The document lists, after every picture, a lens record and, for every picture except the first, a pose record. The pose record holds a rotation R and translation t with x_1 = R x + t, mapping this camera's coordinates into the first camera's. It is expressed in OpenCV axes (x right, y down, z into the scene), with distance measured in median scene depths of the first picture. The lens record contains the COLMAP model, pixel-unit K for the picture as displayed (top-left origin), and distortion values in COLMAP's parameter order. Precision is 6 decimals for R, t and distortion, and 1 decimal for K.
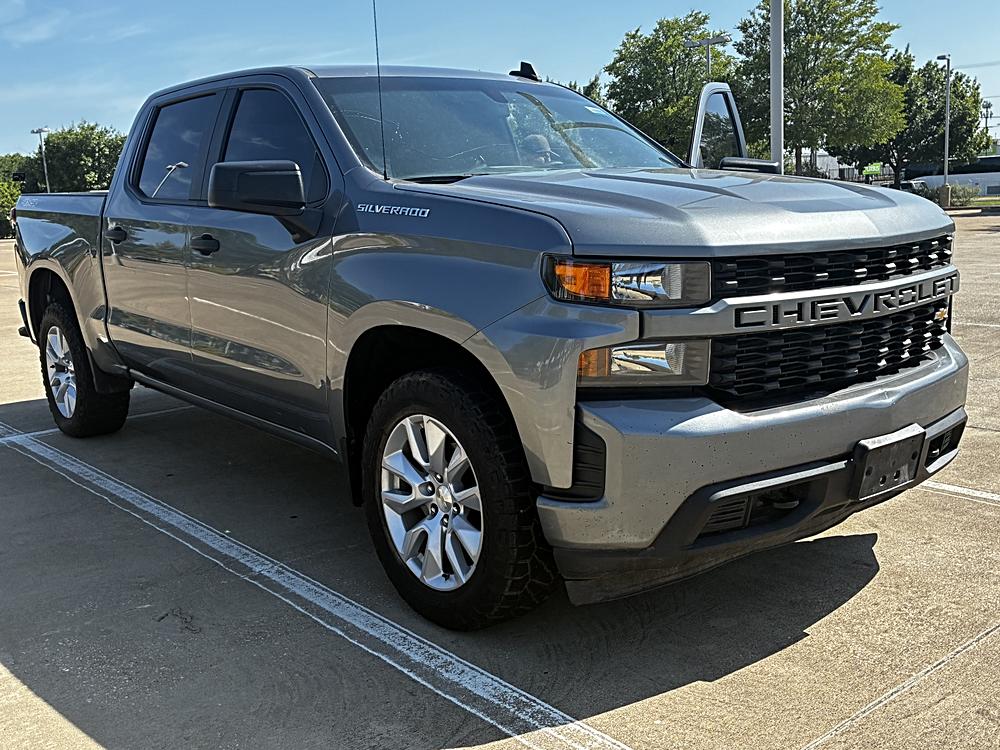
lens RADIAL K [[1018.4, 0, 505.8], [0, 1018.4, 373.4], [0, 0, 1]] dist [0.021443, 0.000000]
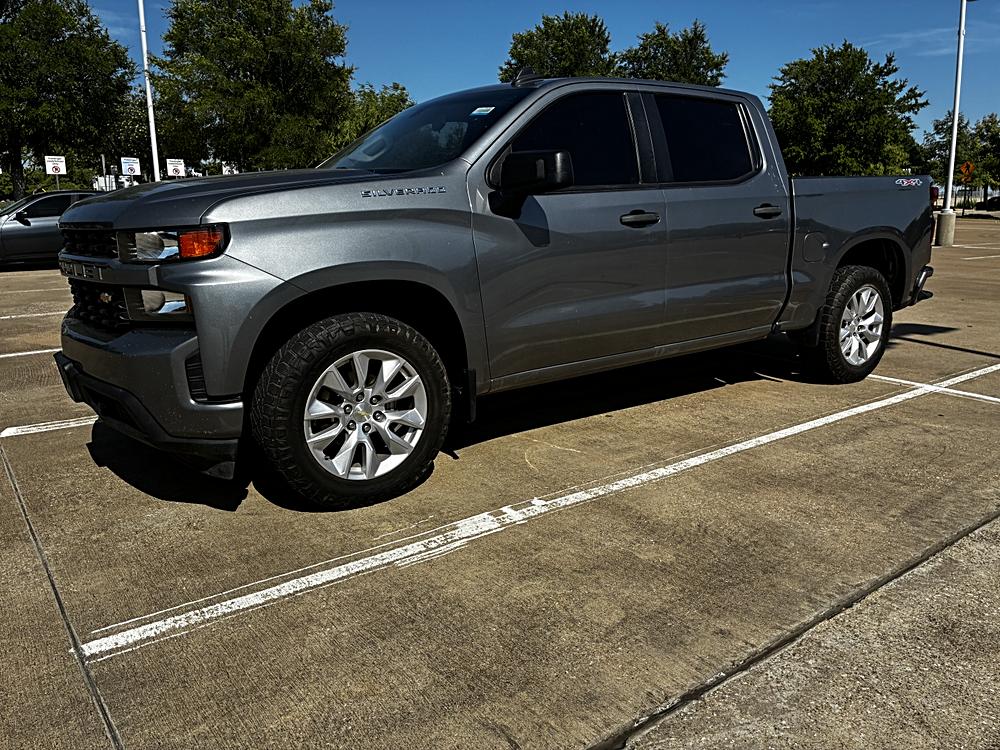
lens RADIAL K [[759.3, 0, 509.5], [0, 759.3, 375.8], [0, 0, 1]] dist [0.042915, -0.050005]
pose [[-0.053497, 0.257979, -0.964668, 1.301164], [-0.171091, 0.949398, 0.263383, -0.291241], [0.983802, 0.179136, -0.006652, 1.509998]]
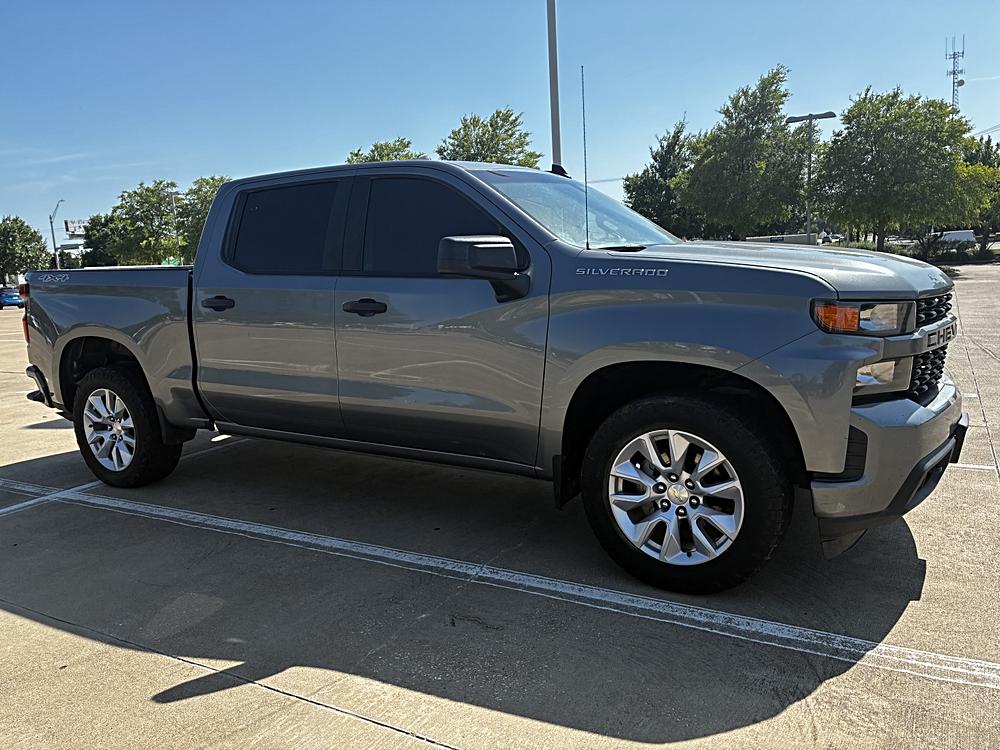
lens RADIAL K [[759.3, 0, 494.4], [0, 759.3, 380.0], [0, 0, 1]] dist [0.042915, -0.050005]
pose [[0.943234, -0.058156, 0.326998, -0.569917], [0.069179, 0.997358, -0.022173, -0.014796], [-0.324844, 0.043536, 0.944765, 0.153740]]
